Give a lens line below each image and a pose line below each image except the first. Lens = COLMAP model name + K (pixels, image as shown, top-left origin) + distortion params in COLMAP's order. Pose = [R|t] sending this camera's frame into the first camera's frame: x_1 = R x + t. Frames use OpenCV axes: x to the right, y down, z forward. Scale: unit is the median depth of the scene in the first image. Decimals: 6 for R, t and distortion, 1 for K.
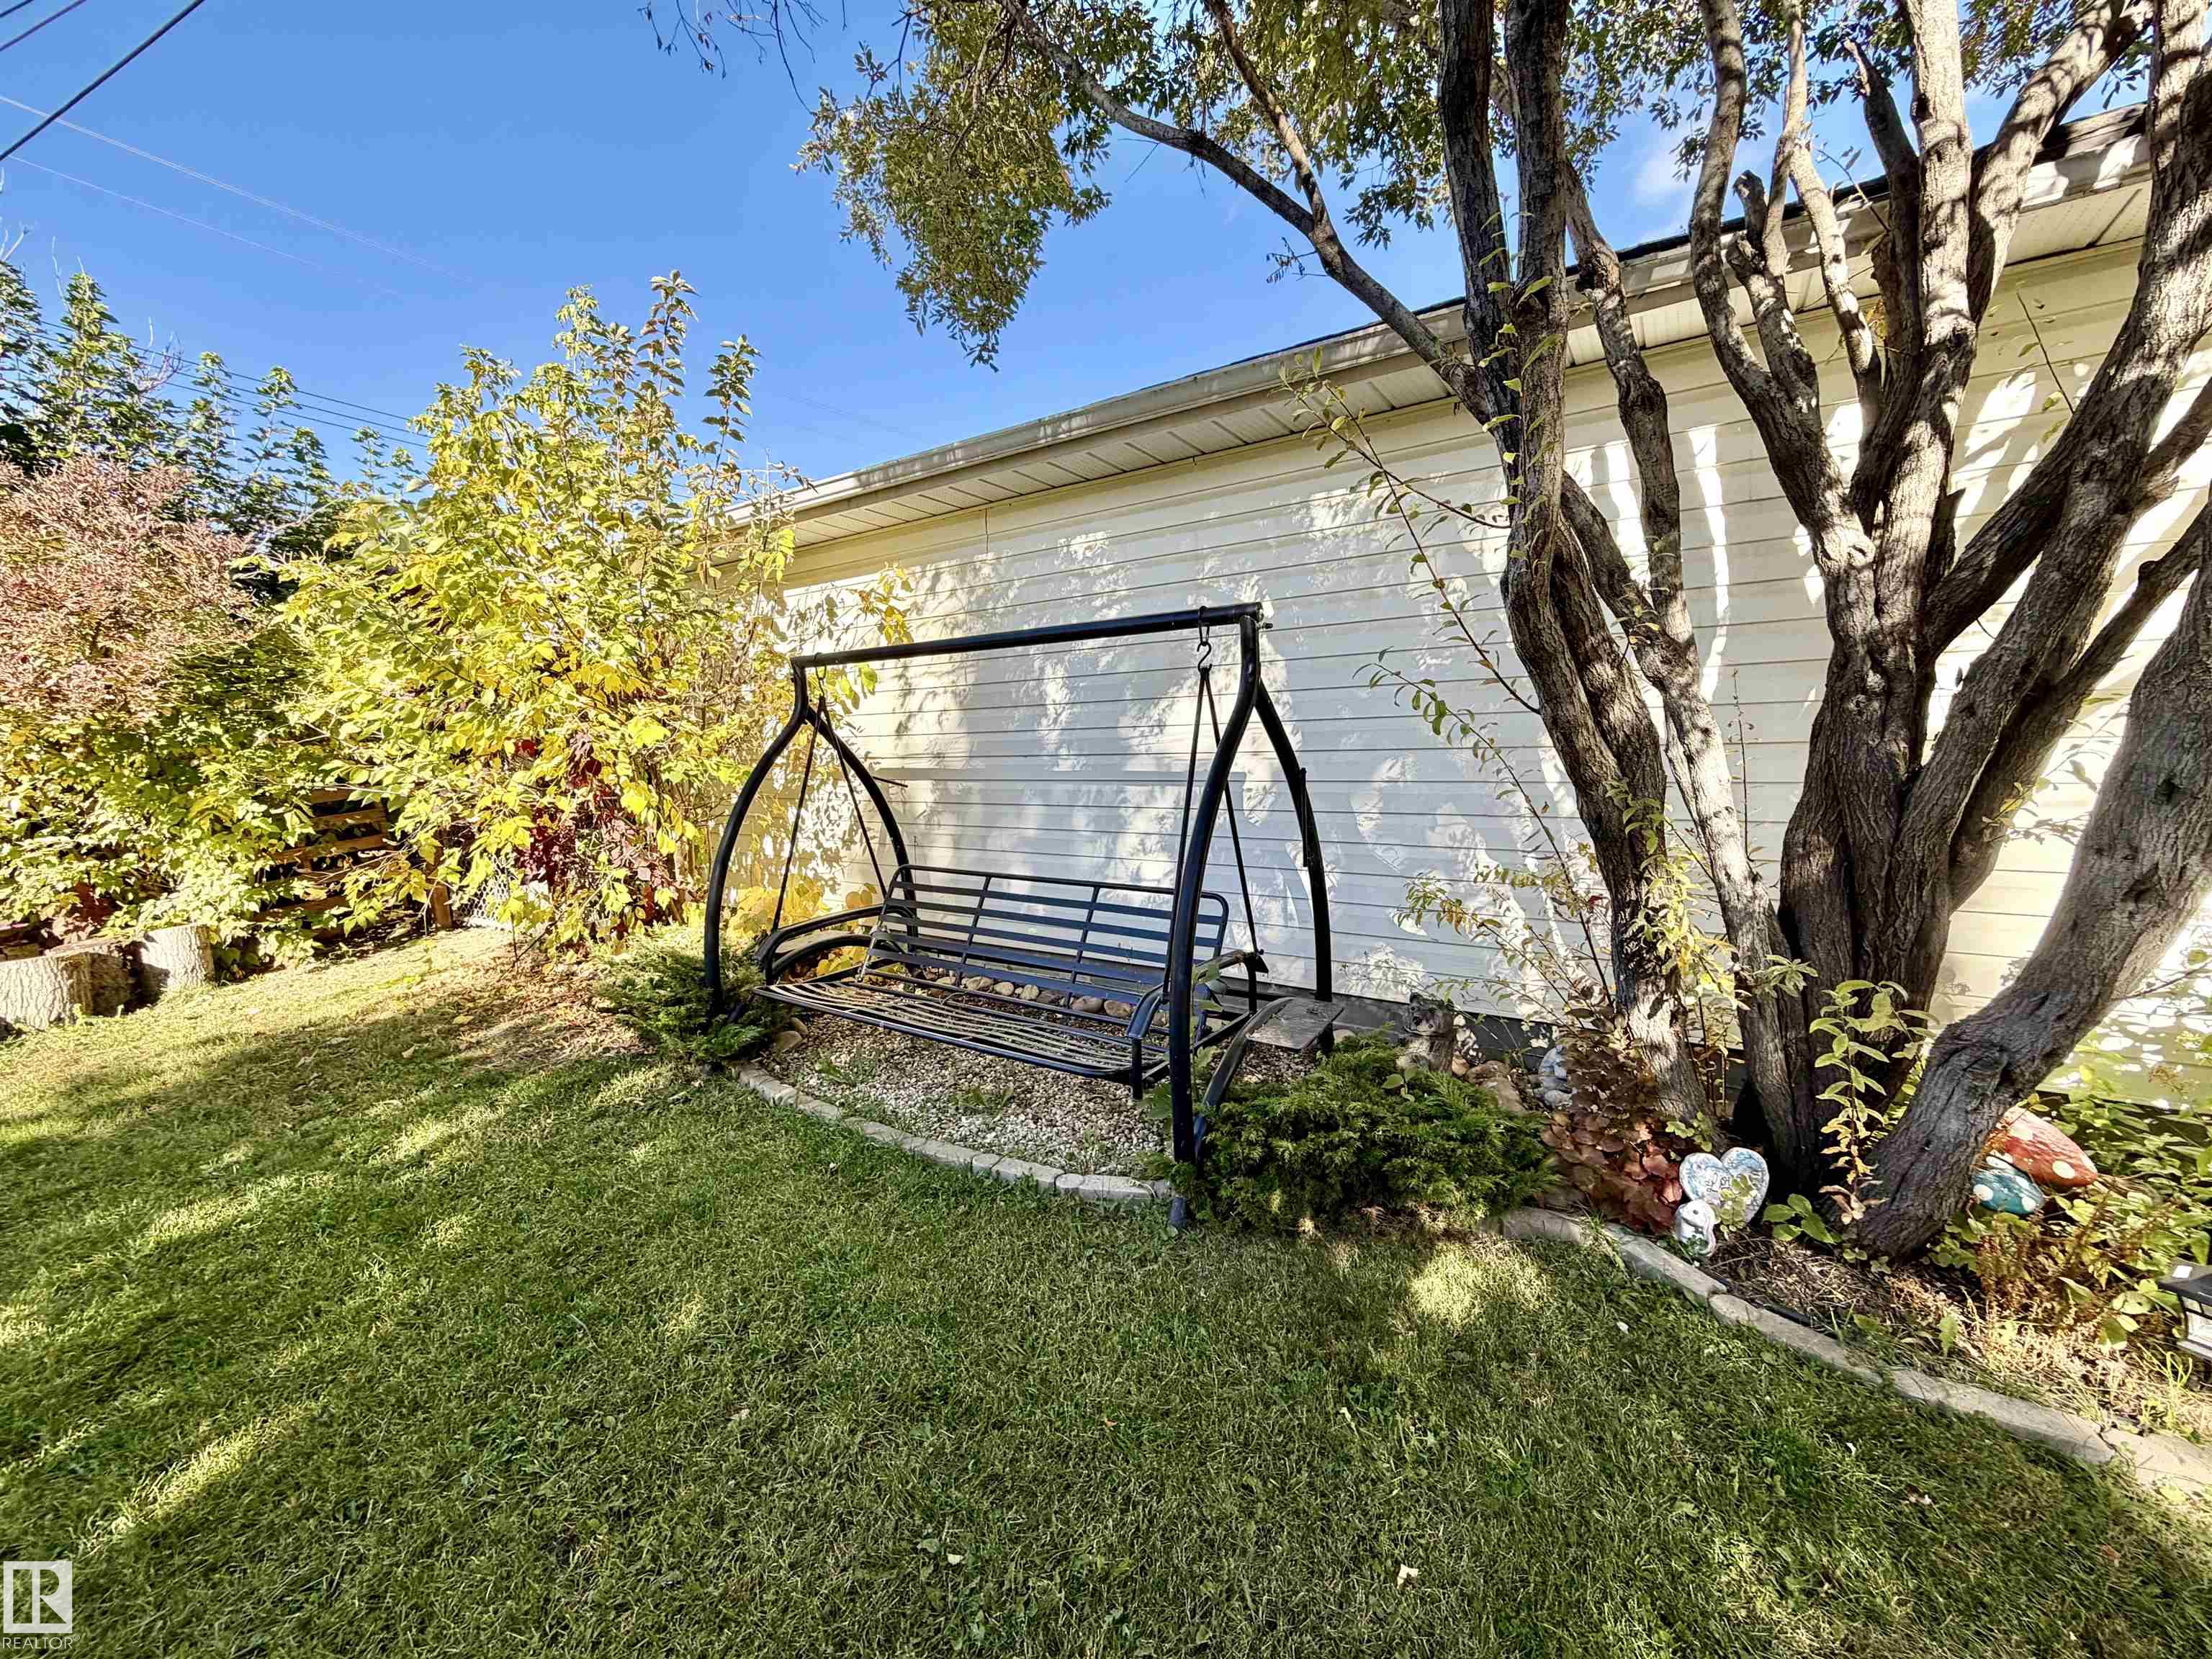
lens RADIAL K [[887.2, 0, 1085.1], [0, 887.2, 836.1], [0, 0, 1]] dist [-0.000084, 0.000477]
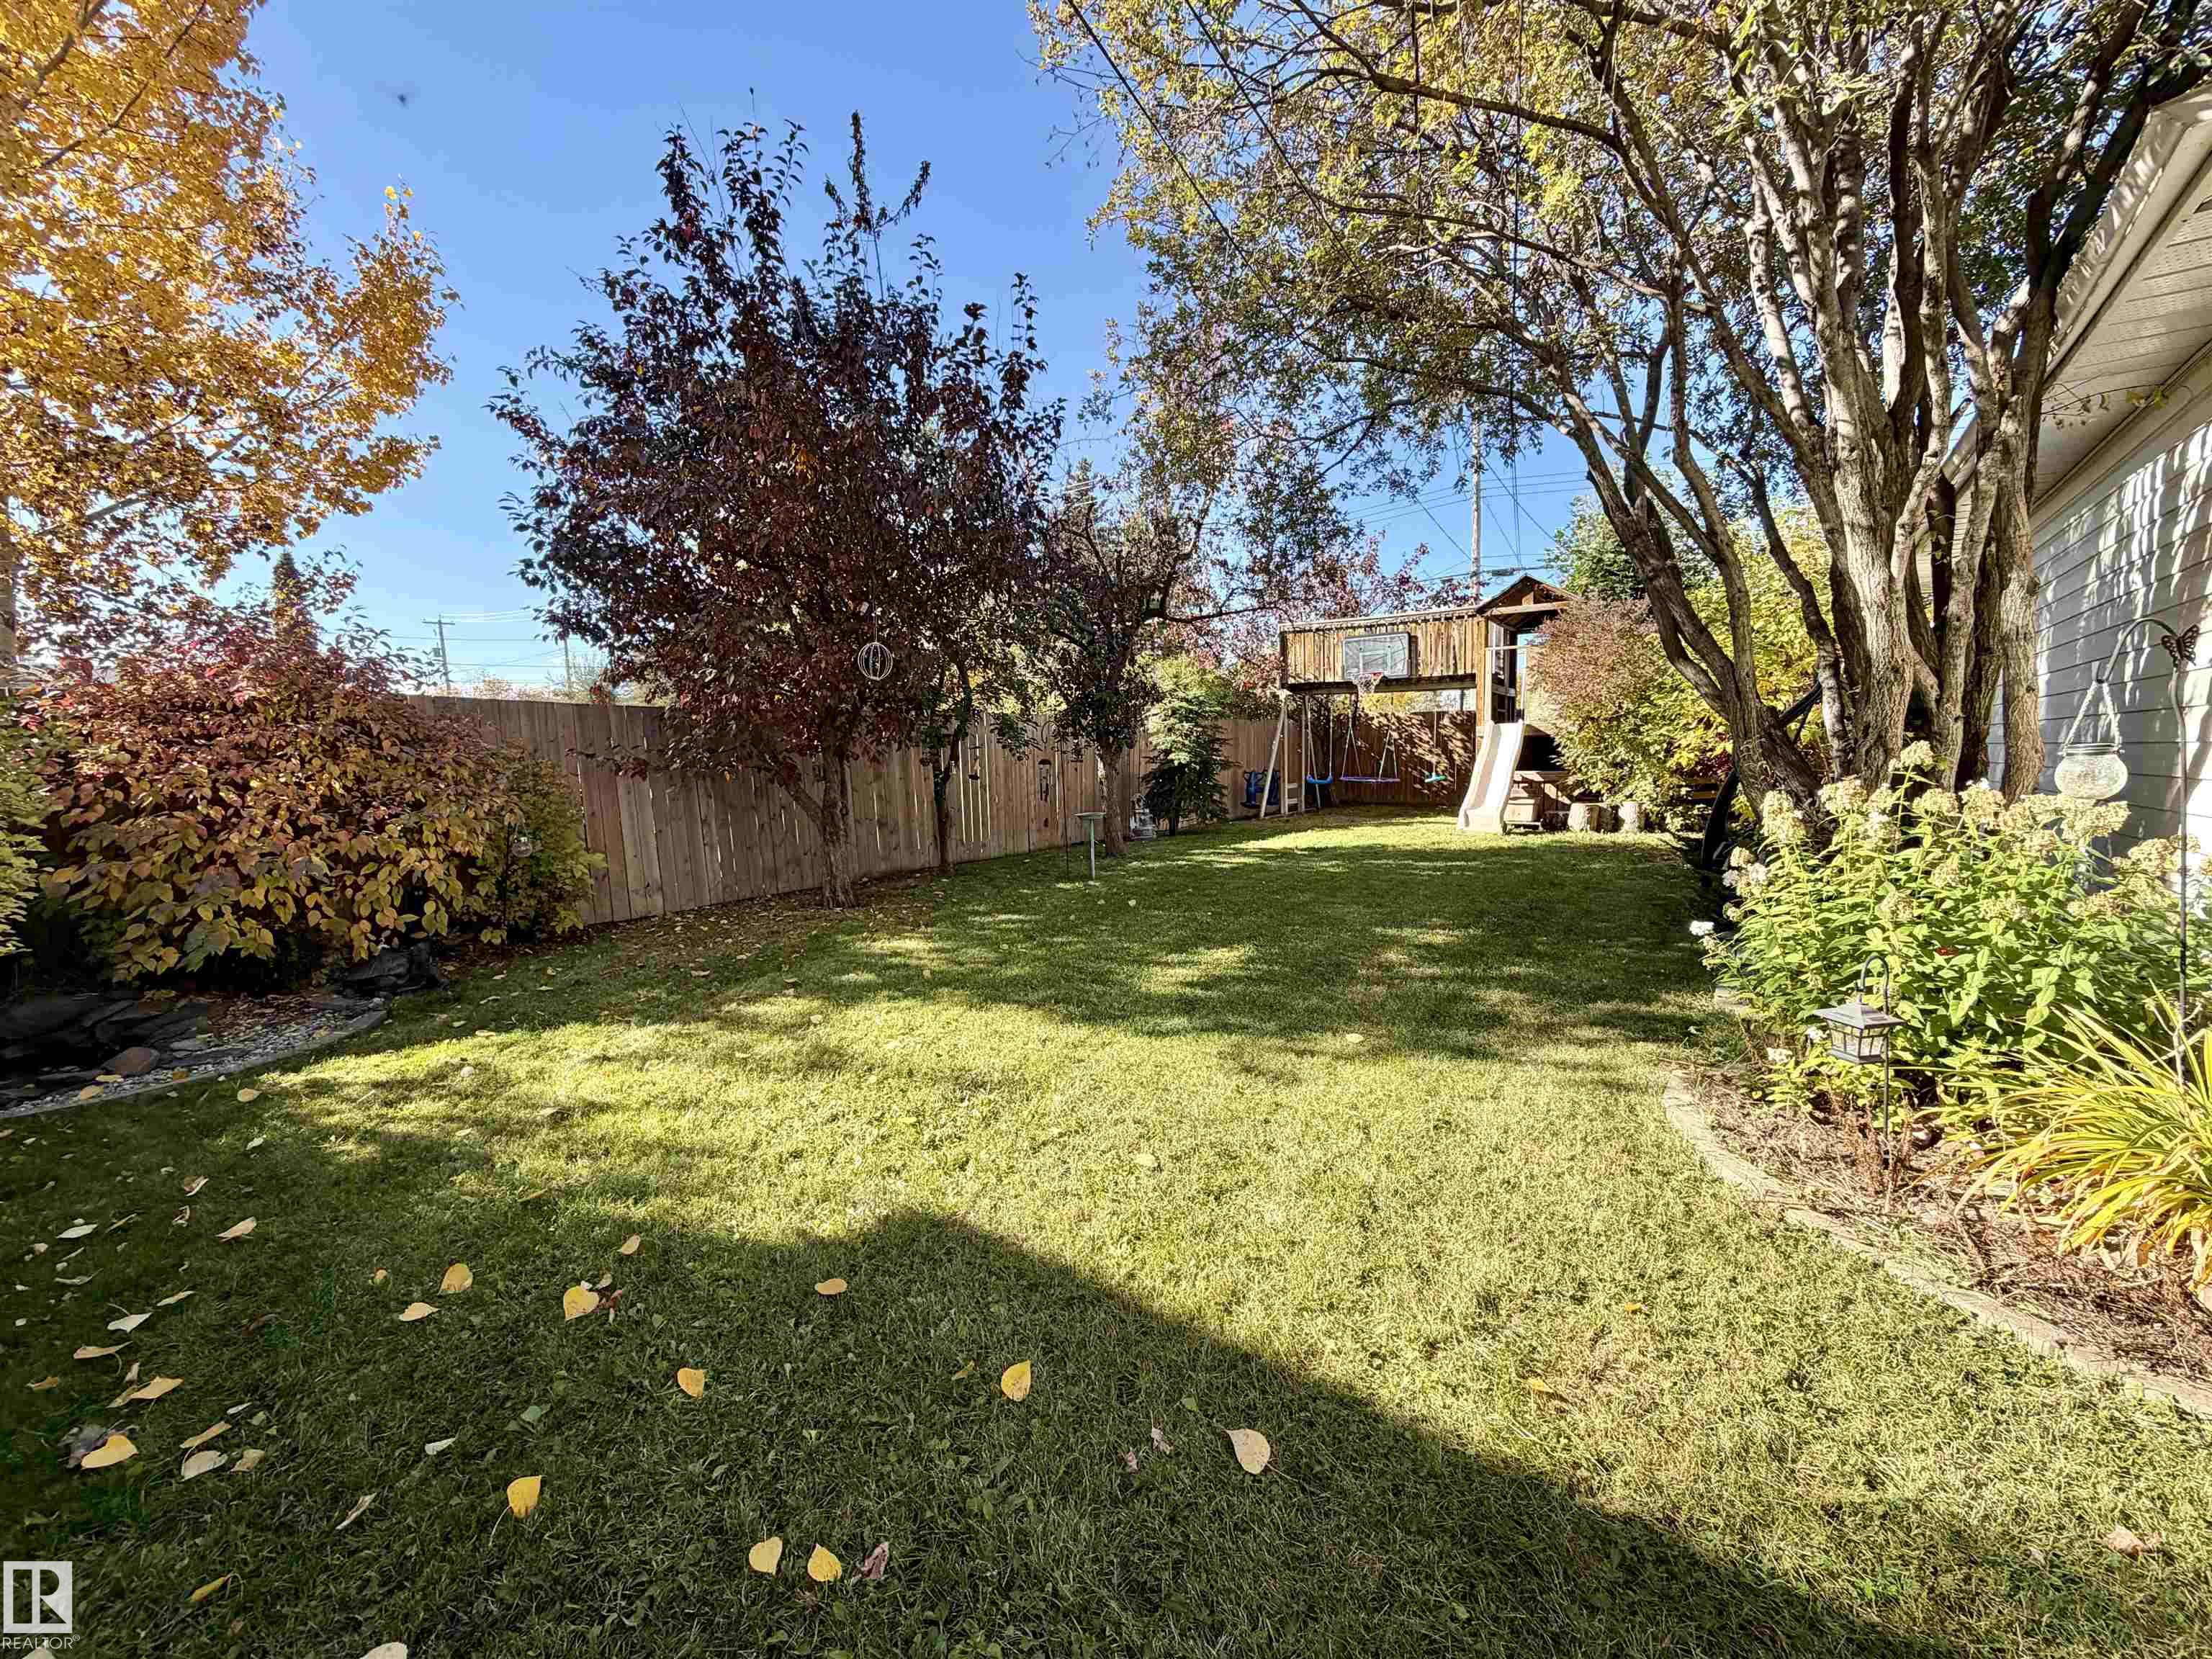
lens RADIAL K [[887.2, 0, 1105.8], [0, 887.2, 825.1], [0, 0, 1]] dist [-0.000084, 0.000477]
pose [[-0.018320, 0.114806, -0.993219, 1.340684], [-0.103551, 0.987826, 0.116093, 0.044816], [0.994455, 0.104976, -0.006209, -0.314097]]
